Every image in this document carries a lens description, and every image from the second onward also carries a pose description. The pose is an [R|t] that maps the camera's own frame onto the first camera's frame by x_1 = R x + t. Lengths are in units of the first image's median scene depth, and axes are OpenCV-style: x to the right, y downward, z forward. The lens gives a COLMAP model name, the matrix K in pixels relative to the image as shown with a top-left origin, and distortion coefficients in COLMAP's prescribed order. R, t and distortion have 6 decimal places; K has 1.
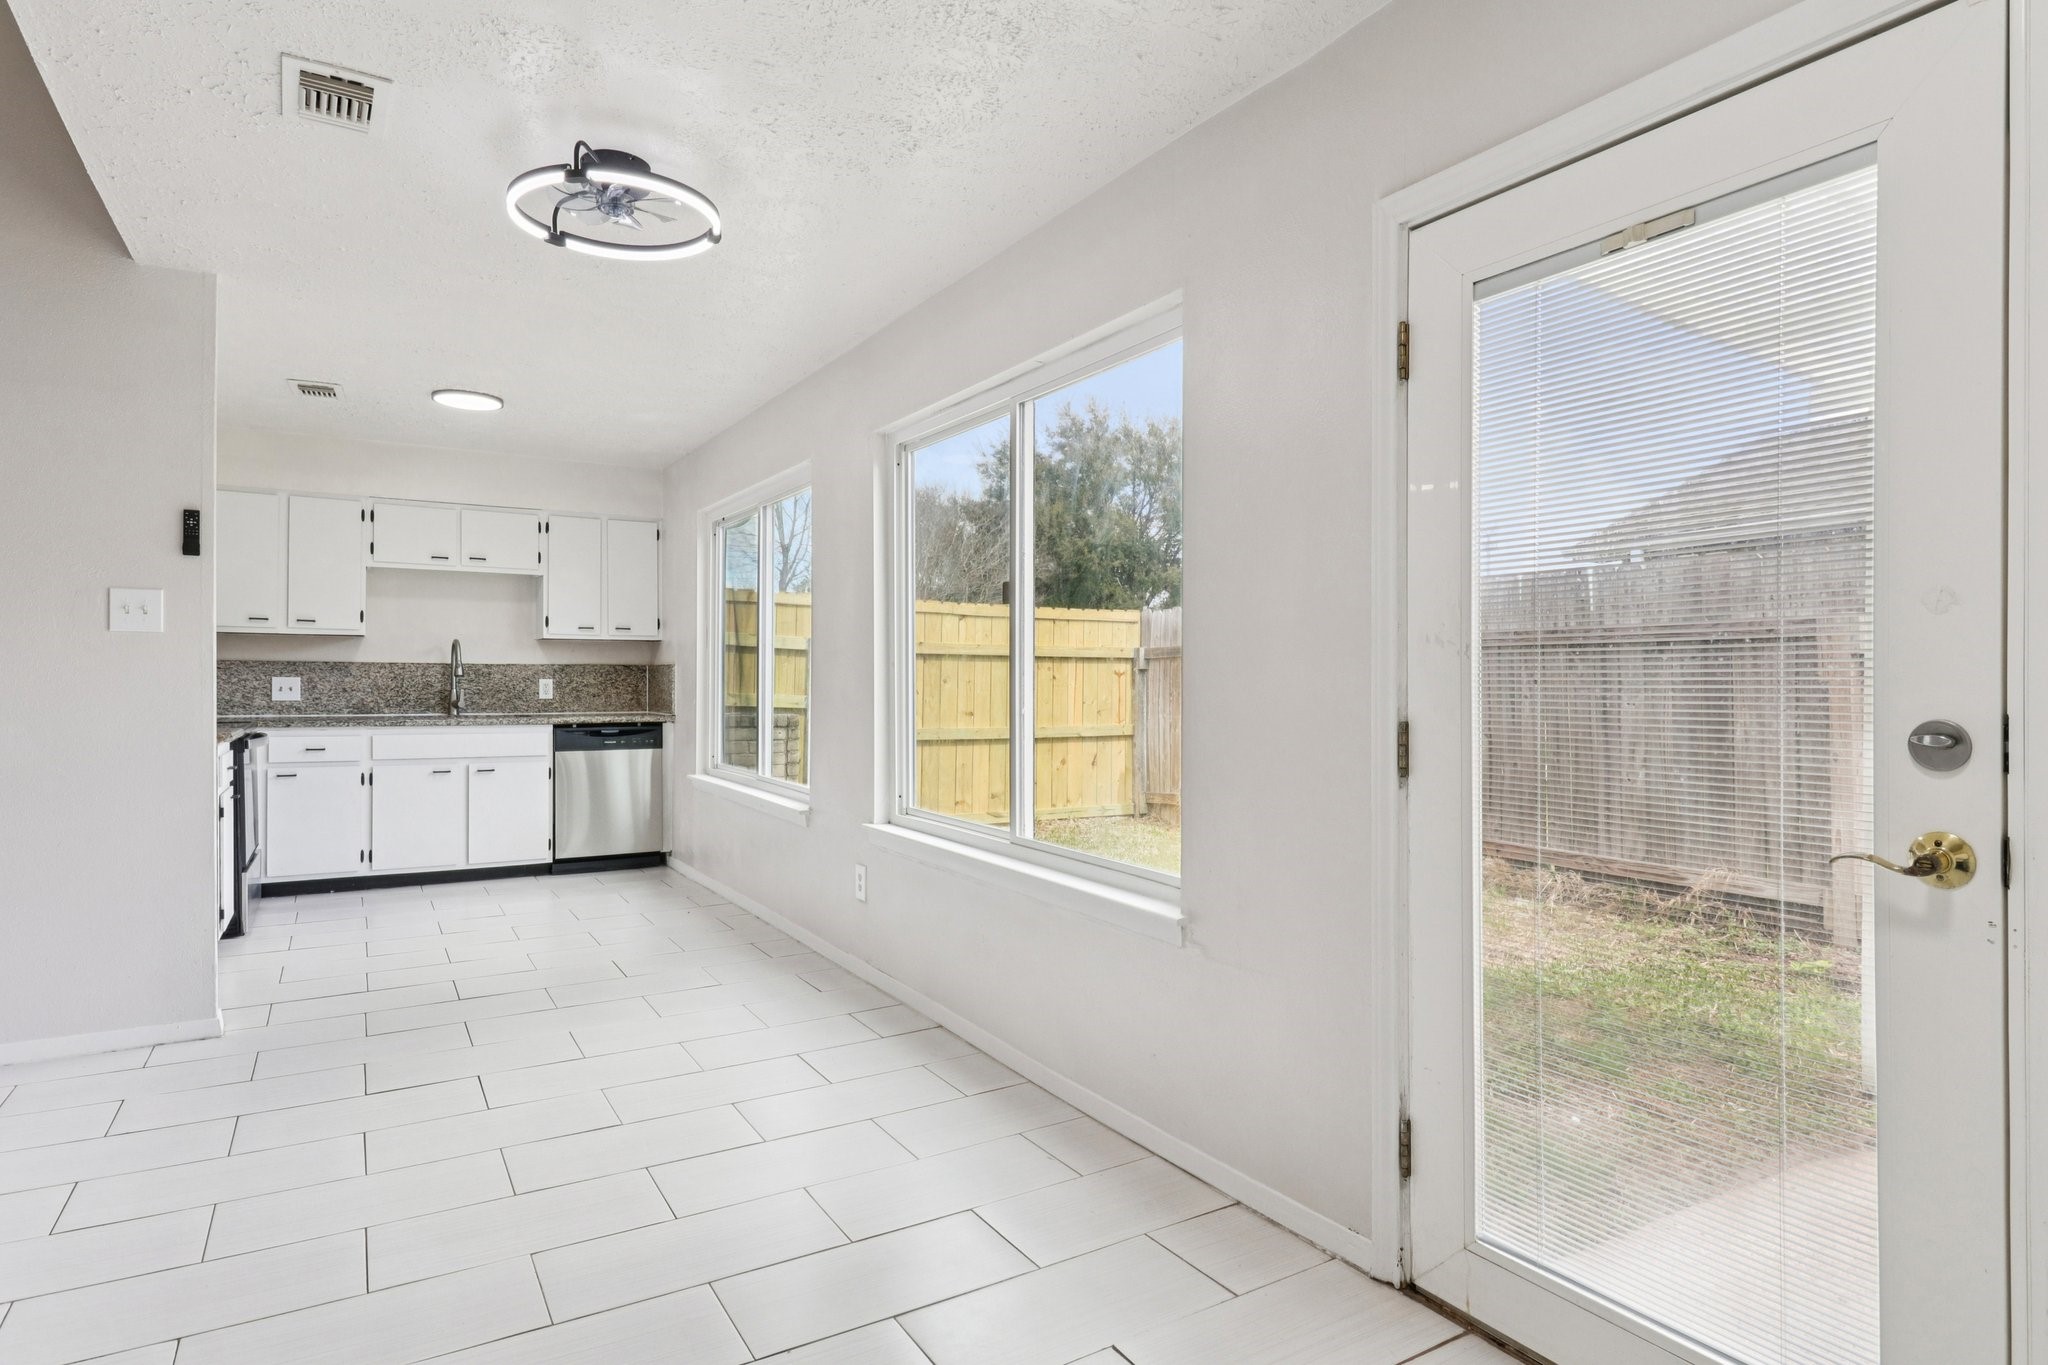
lens RADIAL K [[1121.0, 0, 1021.8], [0, 1121.0, 677.5], [0, 0, 1]] dist [0.001350, -0.001750]
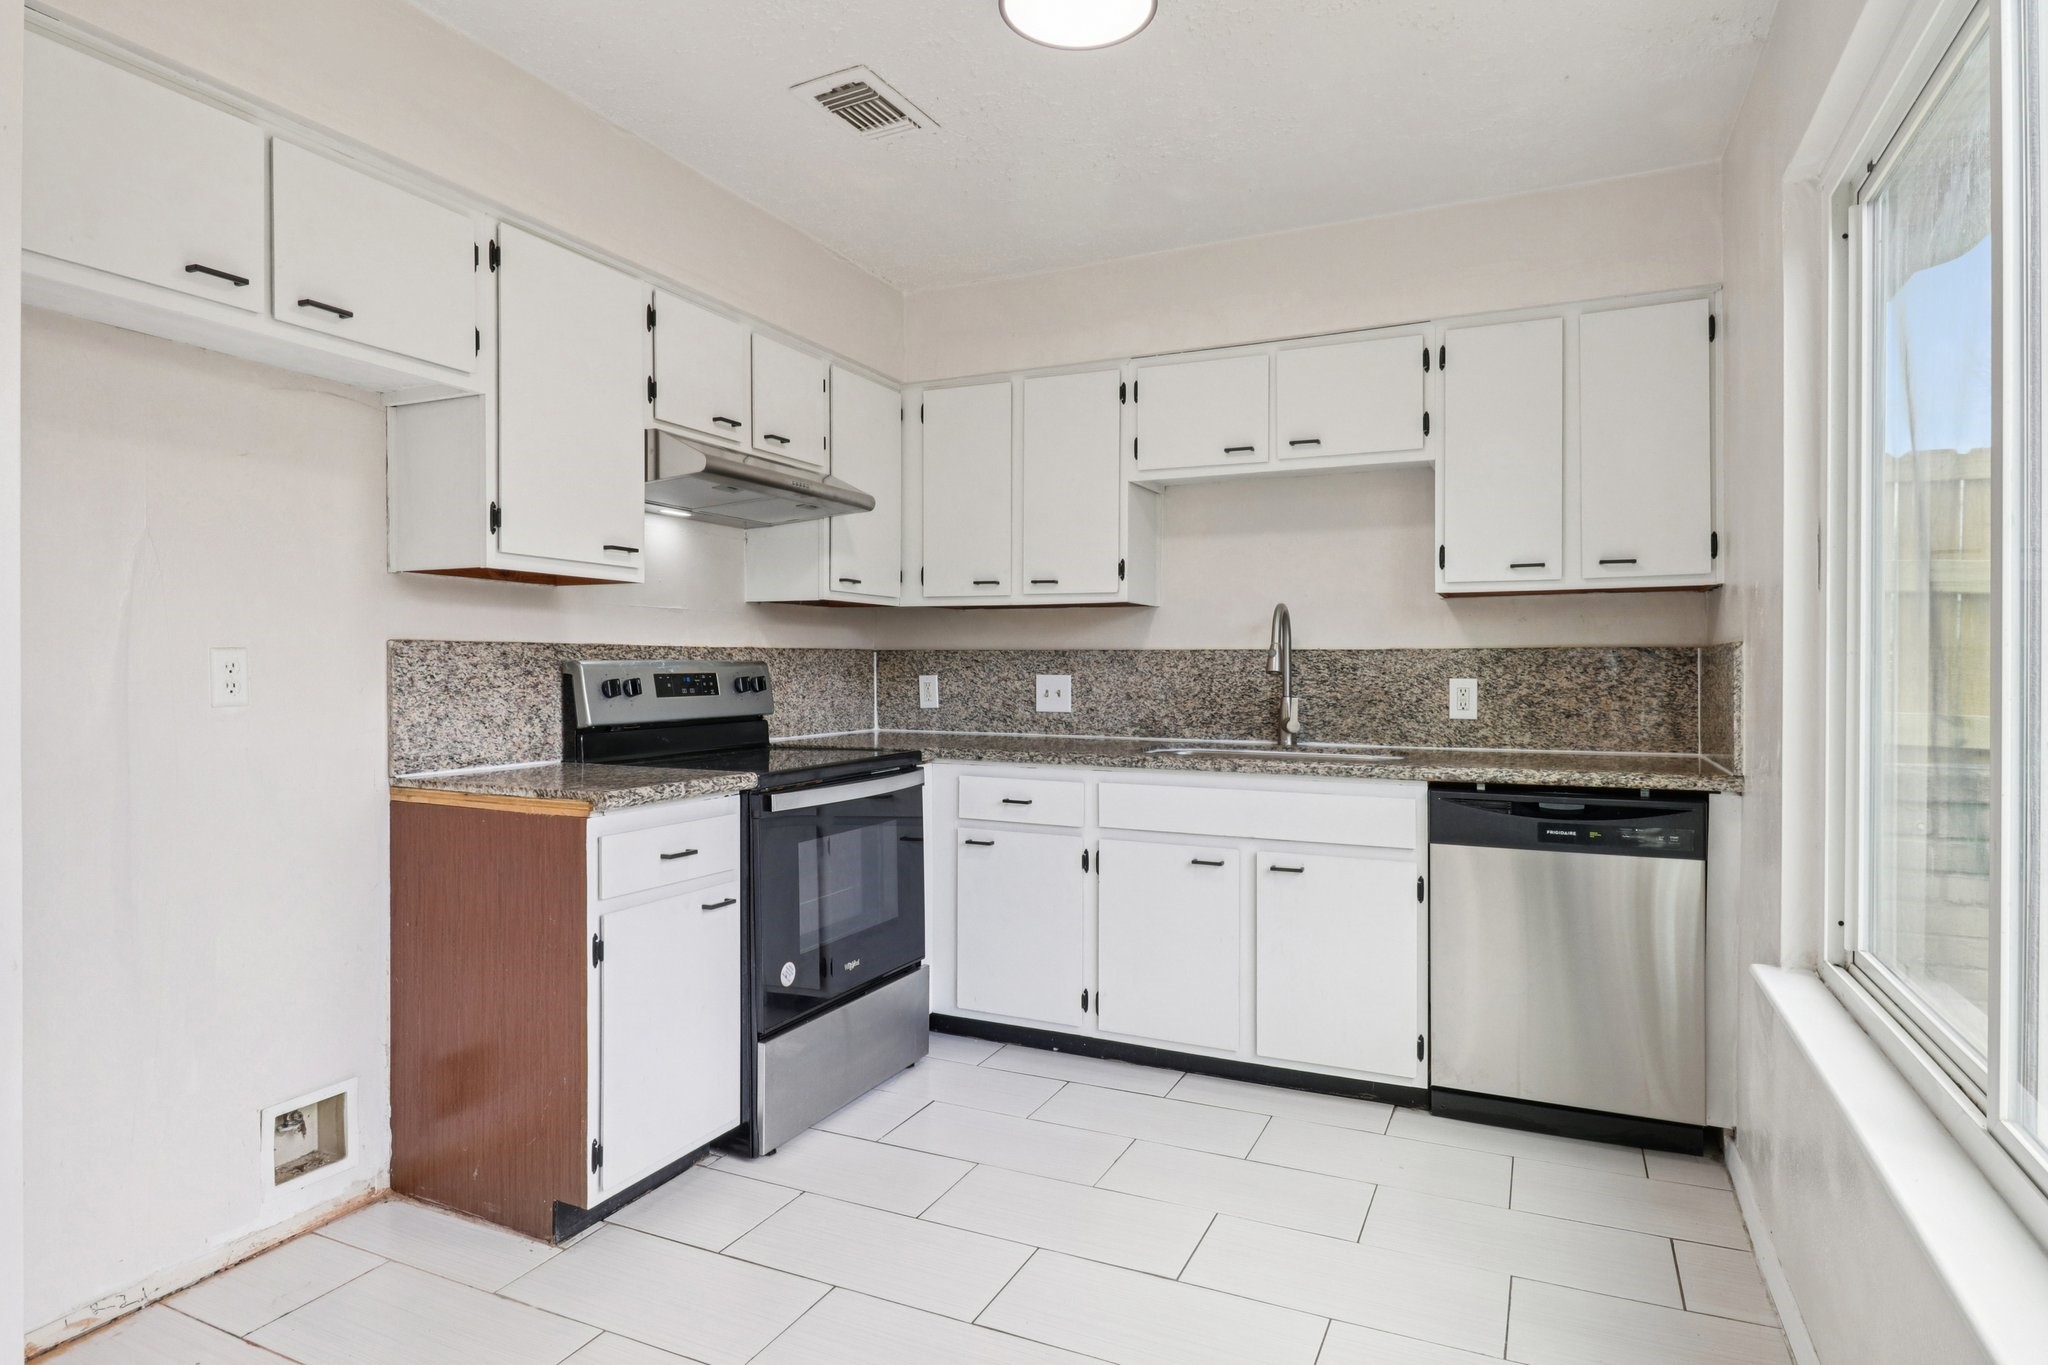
lens RADIAL K [[1121.0, 0, 1022.3], [0, 1121.0, 668.6], [0, 0, 1]] dist [0.001350, -0.001750]
pose [[0.545505, -0.002420, -0.838104, -0.129741], [0.001877, 0.999997, -0.001665, -0.002665], [0.838105, -0.000665, 0.545508, 0.613359]]
